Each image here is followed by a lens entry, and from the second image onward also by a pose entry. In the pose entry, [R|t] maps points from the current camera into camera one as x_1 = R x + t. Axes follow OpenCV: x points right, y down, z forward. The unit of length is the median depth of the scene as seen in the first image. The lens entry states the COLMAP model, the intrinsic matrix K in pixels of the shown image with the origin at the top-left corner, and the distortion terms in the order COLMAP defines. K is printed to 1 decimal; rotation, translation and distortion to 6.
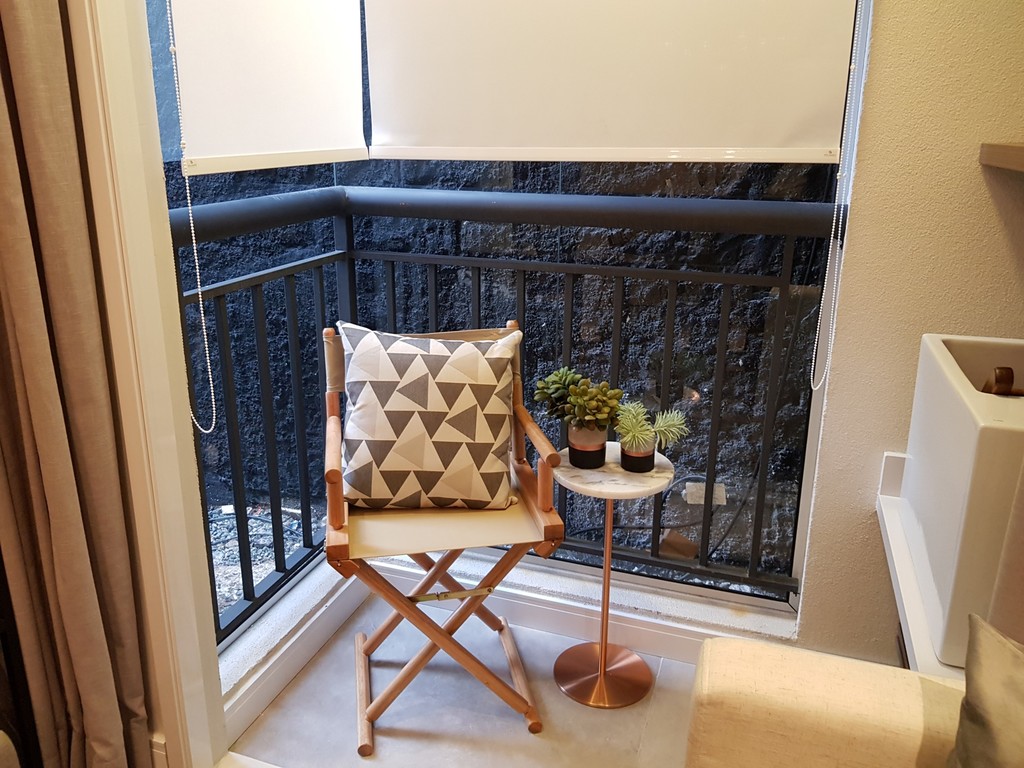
lens RADIAL K [[806.3, 0, 495.7], [0, 806.3, 356.8], [0, 0, 1]] dist [0.074583, -0.135314]
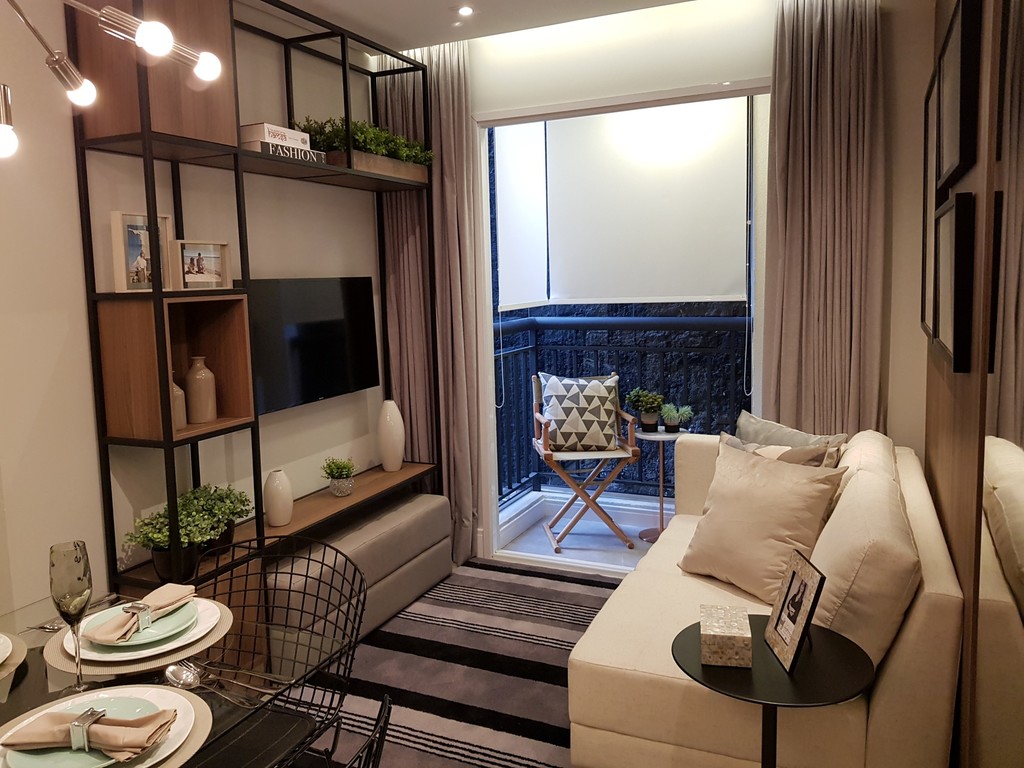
lens RADIAL K [[806.3, 0, 492.4], [0, 806.3, 357.4], [0, 0, 1]] dist [0.074583, -0.135314]
pose [[0.994967, -0.020669, -0.098053, -0.099849], [0.003049, 0.984288, -0.176547, 0.326586], [0.100161, 0.175359, 0.979396, -1.307766]]
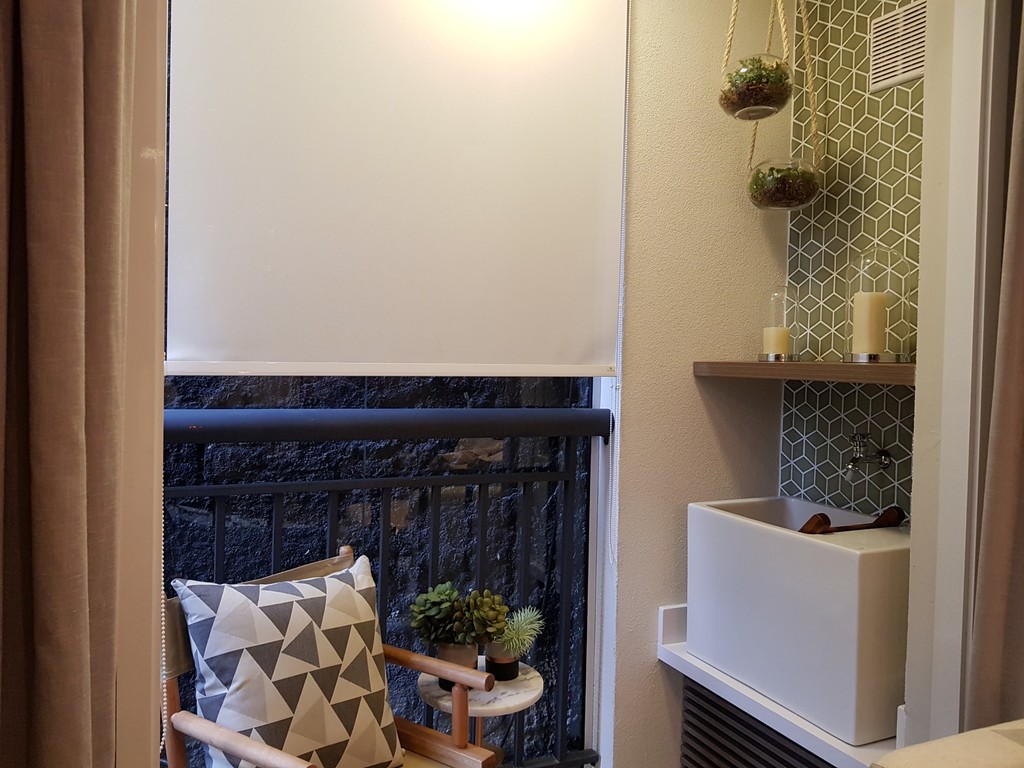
lens RADIAL K [[806.3, 0, 496.1], [0, 806.3, 363.6], [0, 0, 1]] dist [0.074583, -0.135314]
pose [[0.731343, 0.003570, 0.682000, -0.502303], [0.169289, 0.967740, -0.186604, -0.047352], [-0.660665, 0.251927, 0.707145, 0.201463]]
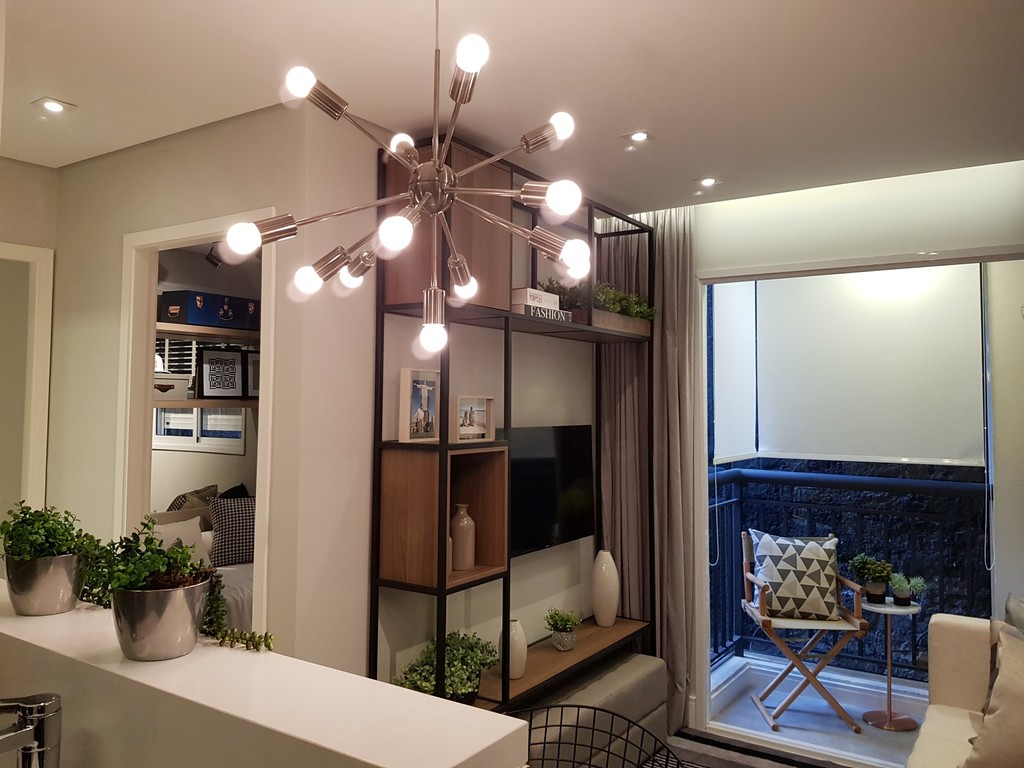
lens RADIAL K [[806.3, 0, 485.0], [0, 806.3, 354.6], [0, 0, 1]] dist [0.074583, -0.135314]
pose [[0.965576, -0.007597, -0.260011, -0.314304], [-0.080041, 0.942399, -0.324774, 0.293319], [0.247501, 0.334405, 0.909349, -1.398599]]
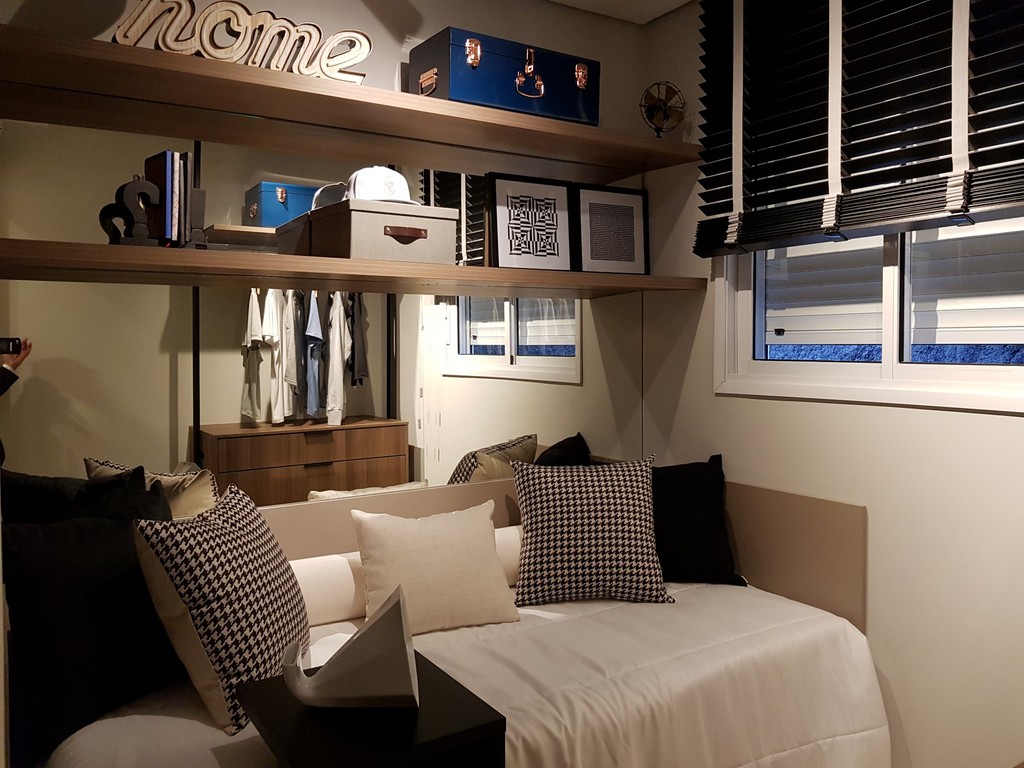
lens RADIAL K [[806.3, 0, 498.7], [0, 806.3, 346.4], [0, 0, 1]] dist [0.074583, -0.135314]
pose [[0.782303, 0.004446, -0.622882, -1.049576], [-0.174195, 0.961638, -0.211915, 0.048135], [0.598045, 0.274284, 0.753067, -0.144777]]
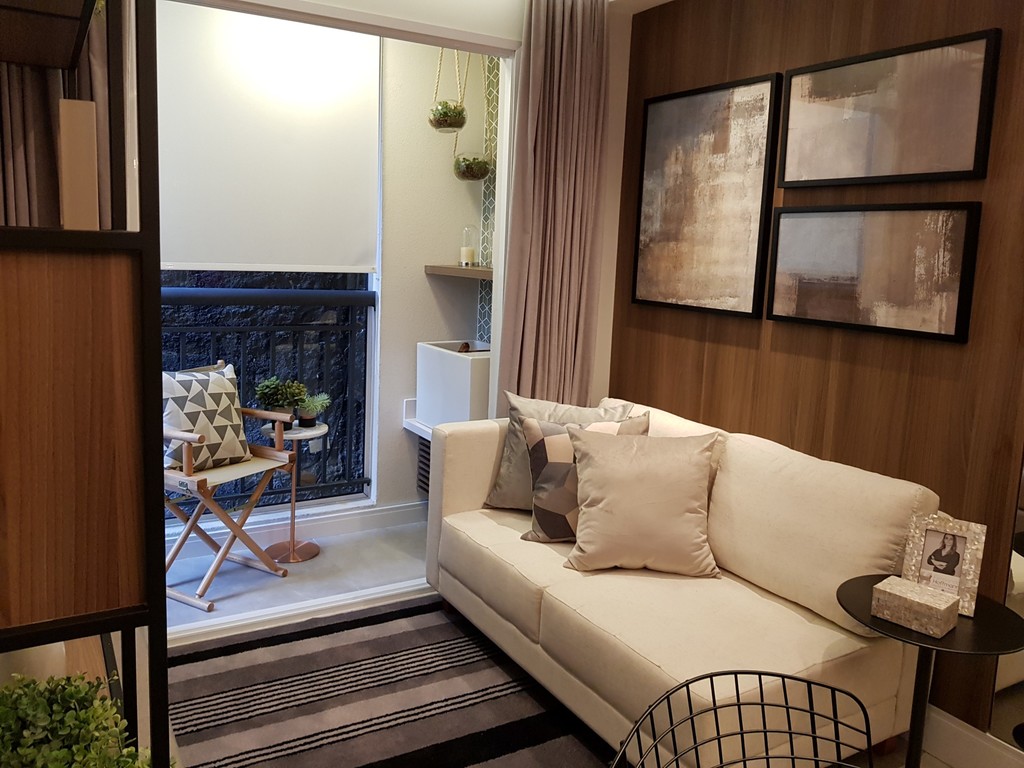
lens RADIAL K [[806.3, 0, 512.0], [0, 806.3, 349.9], [0, 0, 1]] dist [0.074583, -0.135314]
pose [[0.636002, -0.074821, 0.768052, -0.967905], [0.176363, 0.983040, -0.050277, 0.138680], [-0.751264, 0.167432, 0.638411, -0.619394]]
